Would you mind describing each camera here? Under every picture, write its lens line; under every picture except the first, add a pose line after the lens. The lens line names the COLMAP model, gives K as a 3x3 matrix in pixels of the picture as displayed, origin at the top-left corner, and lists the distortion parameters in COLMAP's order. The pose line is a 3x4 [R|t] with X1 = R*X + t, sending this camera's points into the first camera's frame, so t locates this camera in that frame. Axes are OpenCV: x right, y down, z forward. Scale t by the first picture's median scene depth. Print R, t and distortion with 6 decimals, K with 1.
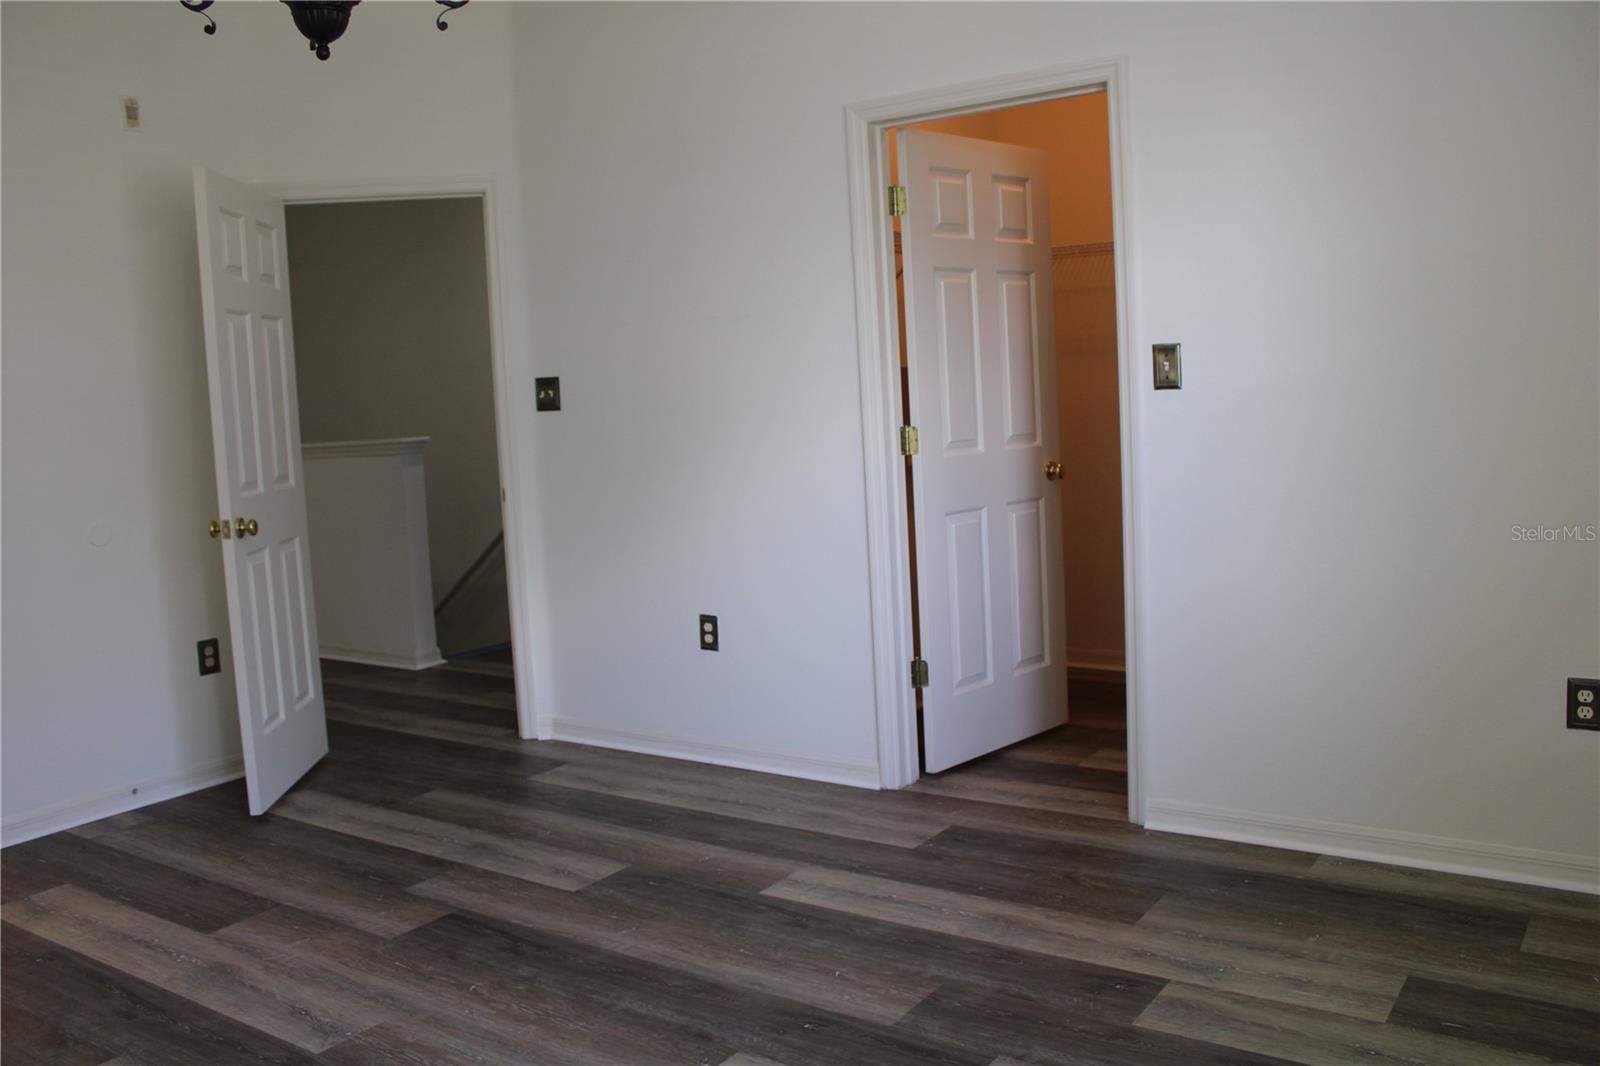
lens RADIAL K [[1345.0, 0, 808.1], [0, 1345.0, 523.3], [0, 0, 1]] dist [-0.165828, 0.148984]
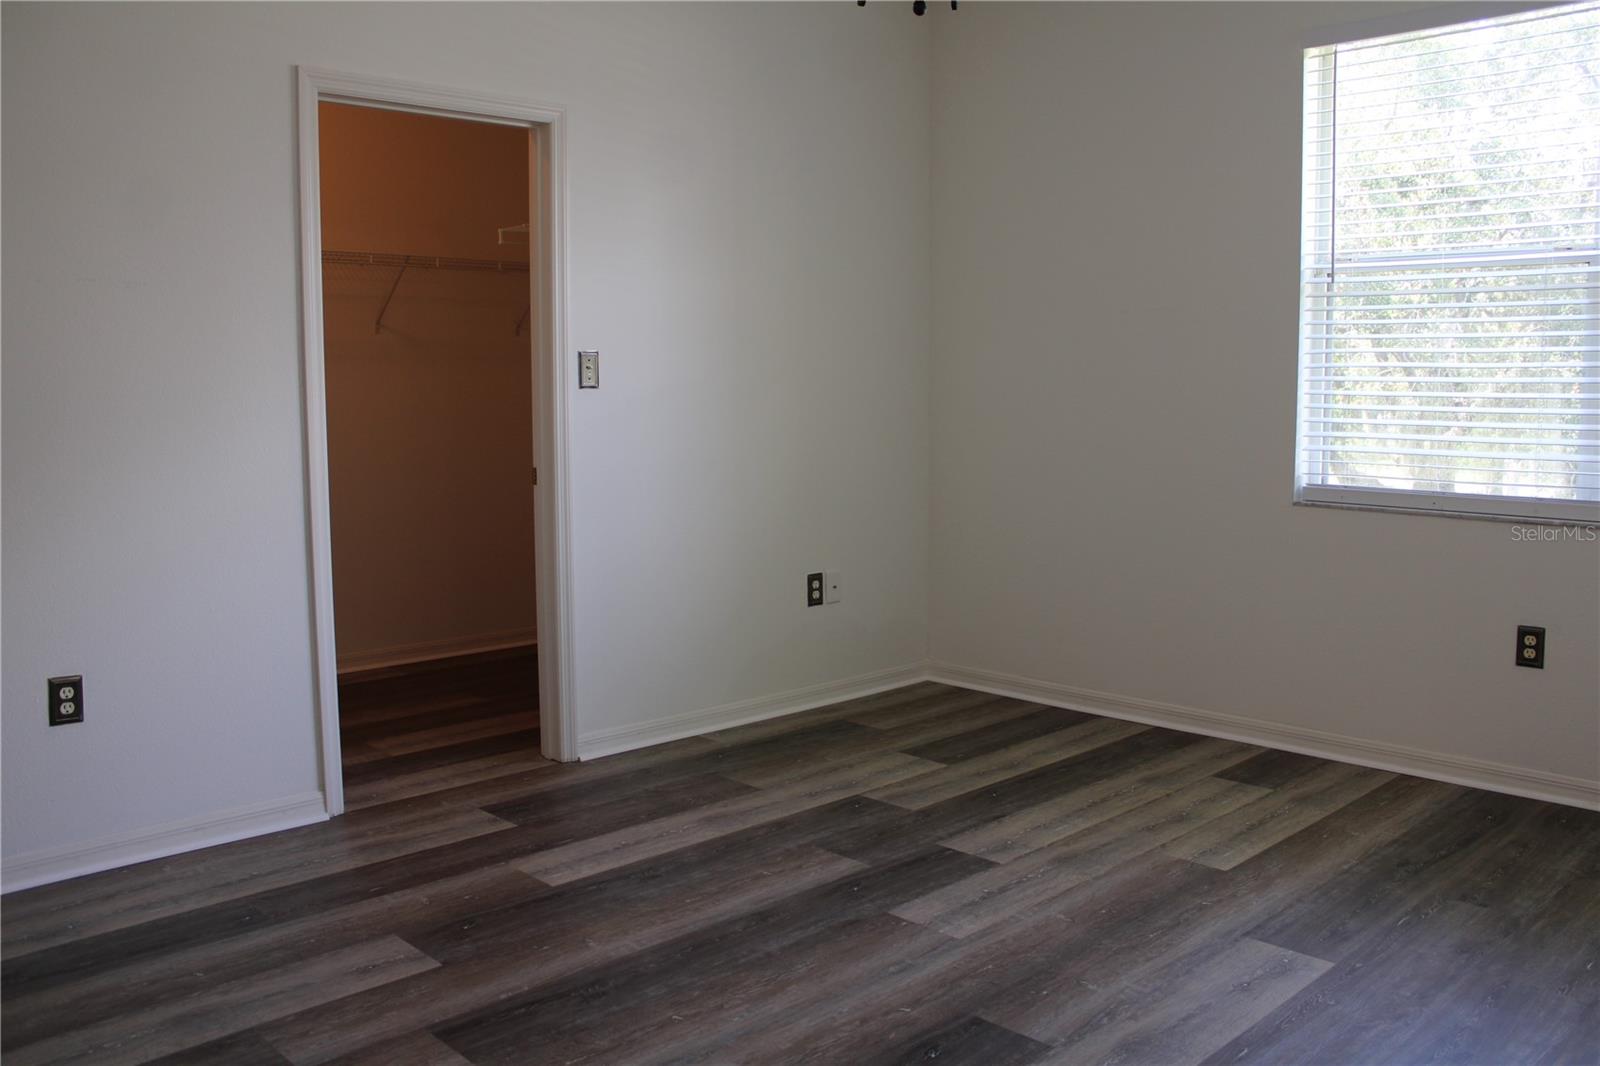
lens RADIAL K [[1345.0, 0, 808.1], [0, 1345.0, 523.3], [0, 0, 1]] dist [-0.165828, 0.148984]
pose [[0.189694, -0.054089, 0.980352, -0.873596], [0.096645, 0.994661, 0.036178, -0.004310], [-0.977075, 0.087884, 0.193908, 0.560664]]
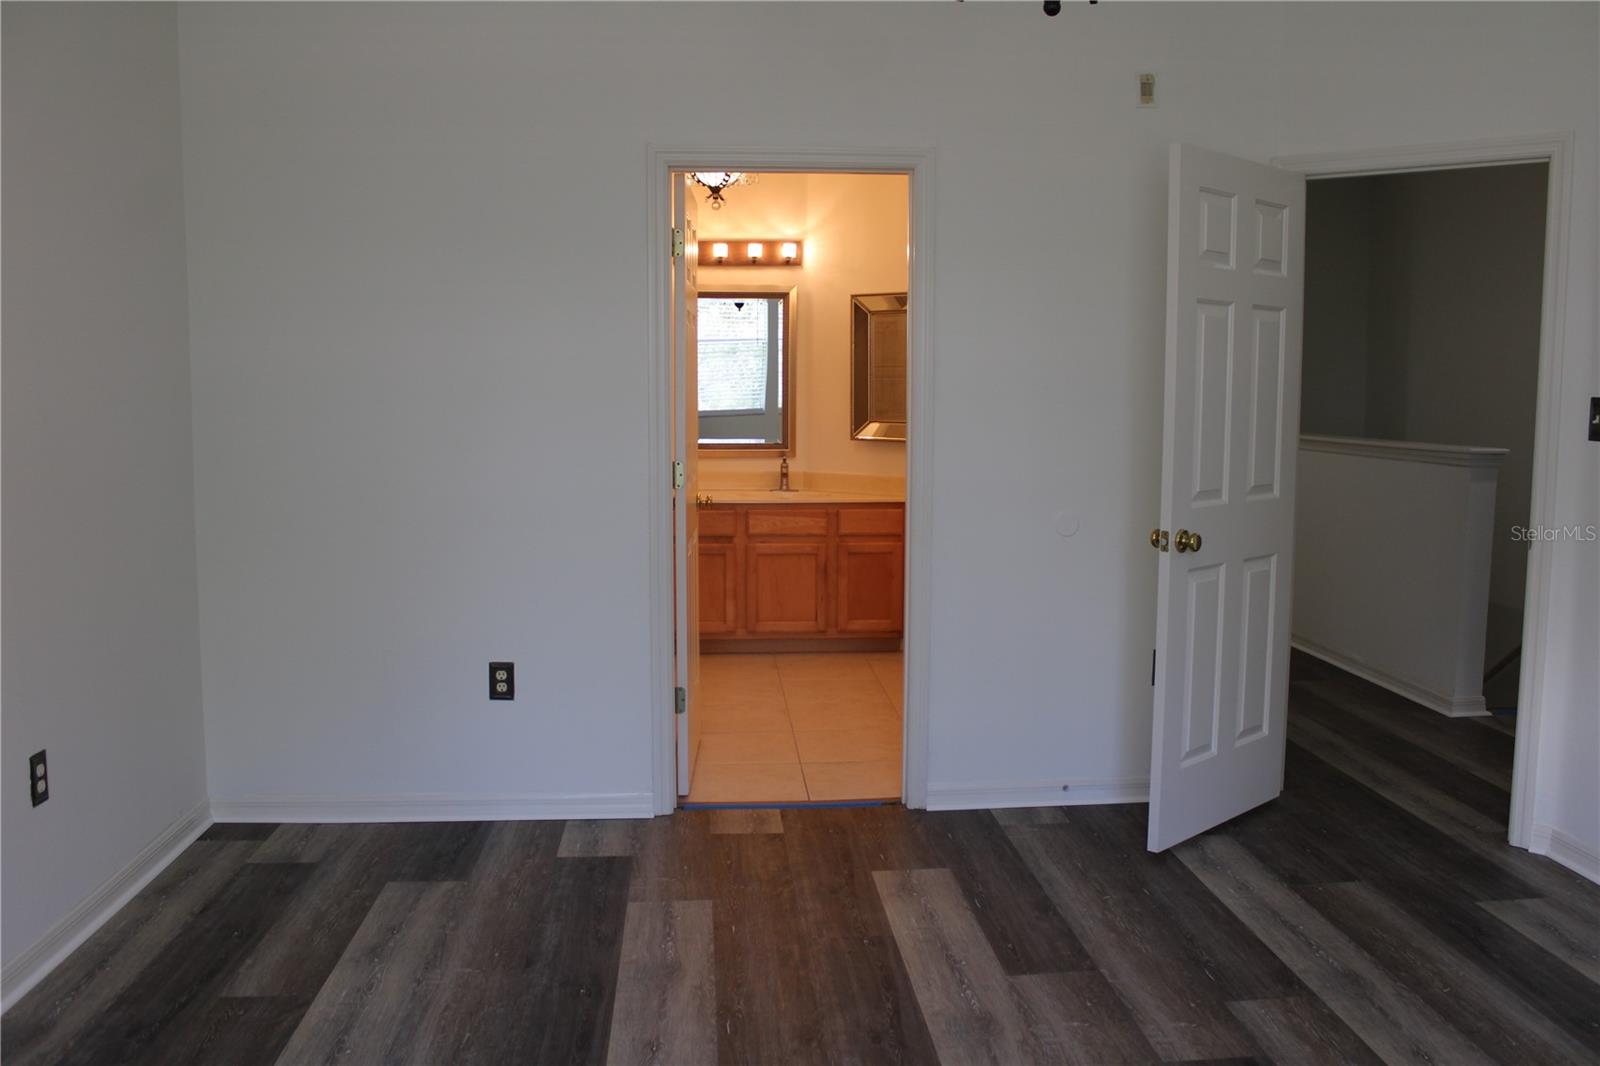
lens RADIAL K [[1345.0, 0, 808.1], [0, 1345.0, 523.3], [0, 0, 1]] dist [-0.165828, 0.148984]
pose [[0.638183, 0.135162, -0.757927, 0.109181], [-0.114921, 0.990163, 0.079812, -0.059284], [0.761259, 0.036167, 0.647438, 0.233305]]
